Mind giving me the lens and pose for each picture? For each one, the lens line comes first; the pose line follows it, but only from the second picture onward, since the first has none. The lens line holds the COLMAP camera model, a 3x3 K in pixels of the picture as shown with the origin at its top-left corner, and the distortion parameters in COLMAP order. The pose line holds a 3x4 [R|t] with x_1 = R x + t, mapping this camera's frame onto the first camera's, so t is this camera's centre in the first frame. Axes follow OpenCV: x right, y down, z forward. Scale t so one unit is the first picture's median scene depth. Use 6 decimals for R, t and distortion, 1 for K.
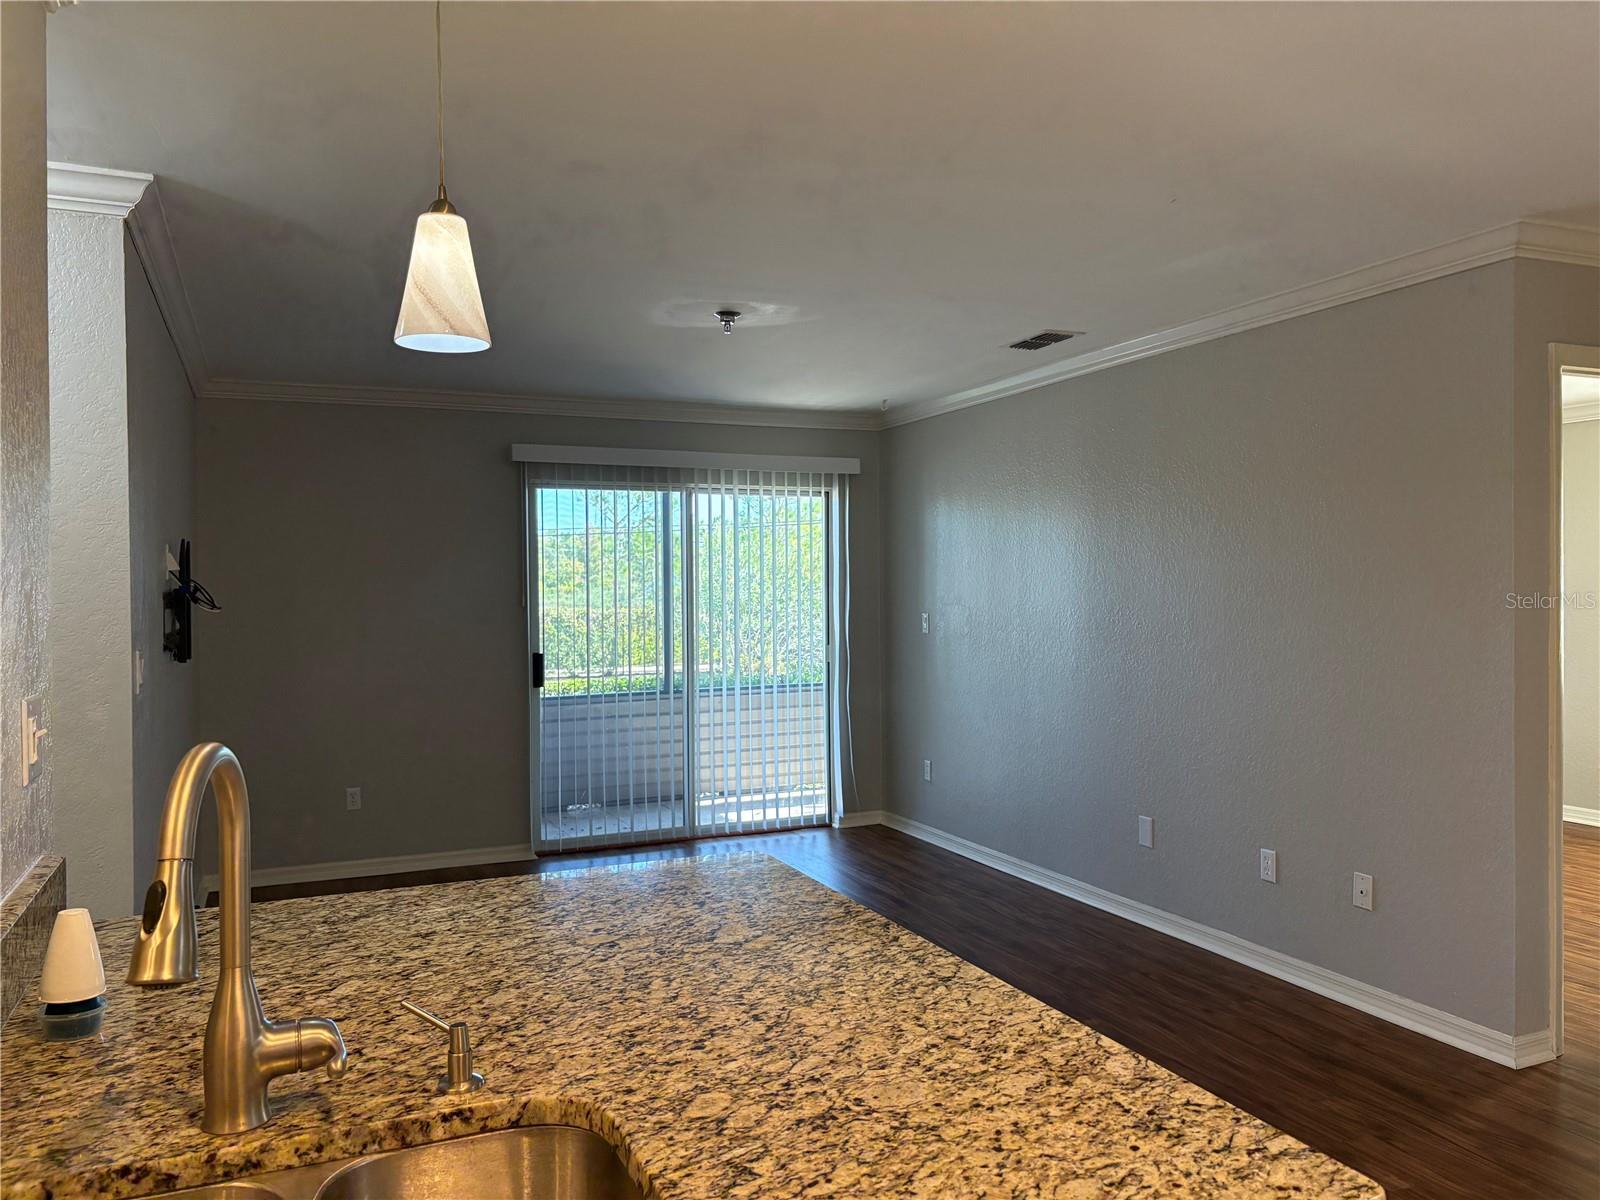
lens RADIAL K [[1213.3, 0, 805.2], [0, 1213.3, 604.6], [0, 0, 1]] dist [0.037872, -0.043066]
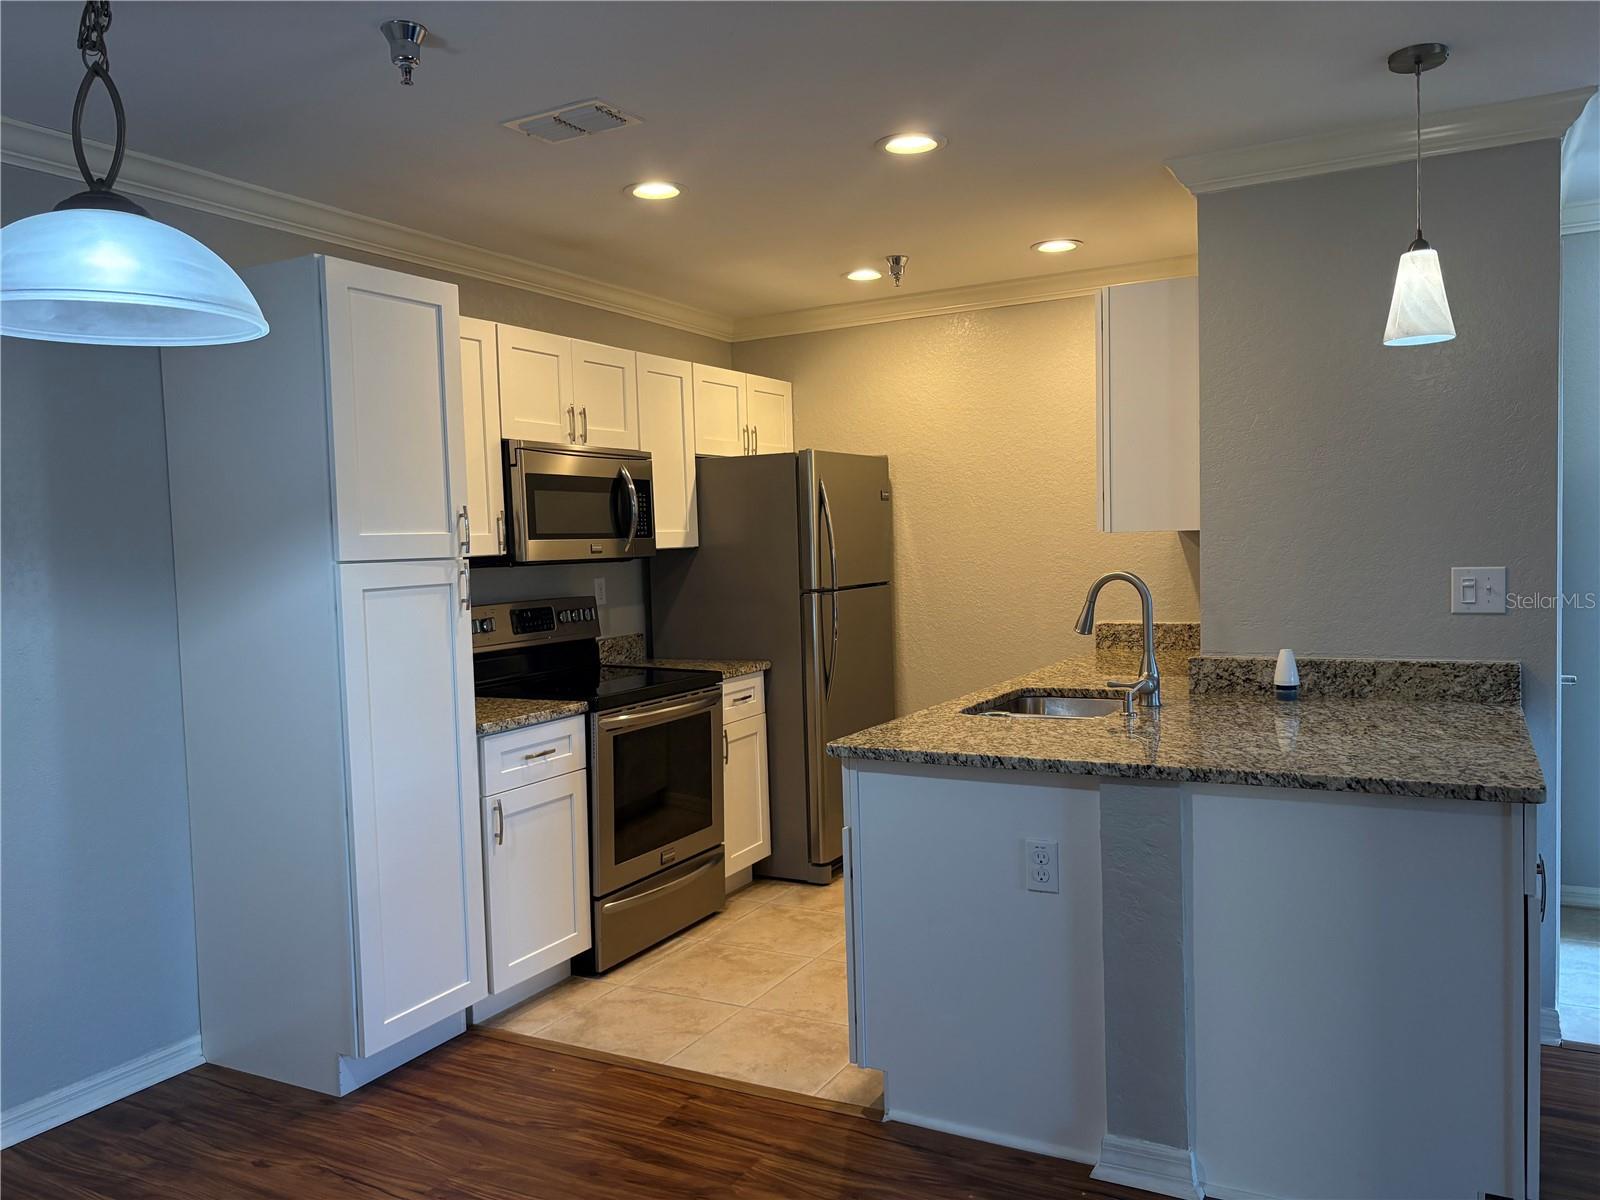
lens RADIAL K [[1213.3, 0, 799.4], [0, 1213.3, 607.9], [0, 0, 1]] dist [0.037872, -0.043066]
pose [[-0.785337, 0.067179, -0.615413, 0.355976], [0.029002, 0.996996, 0.071824, -0.006177], [0.618389, 0.038558, -0.784926, 0.507360]]
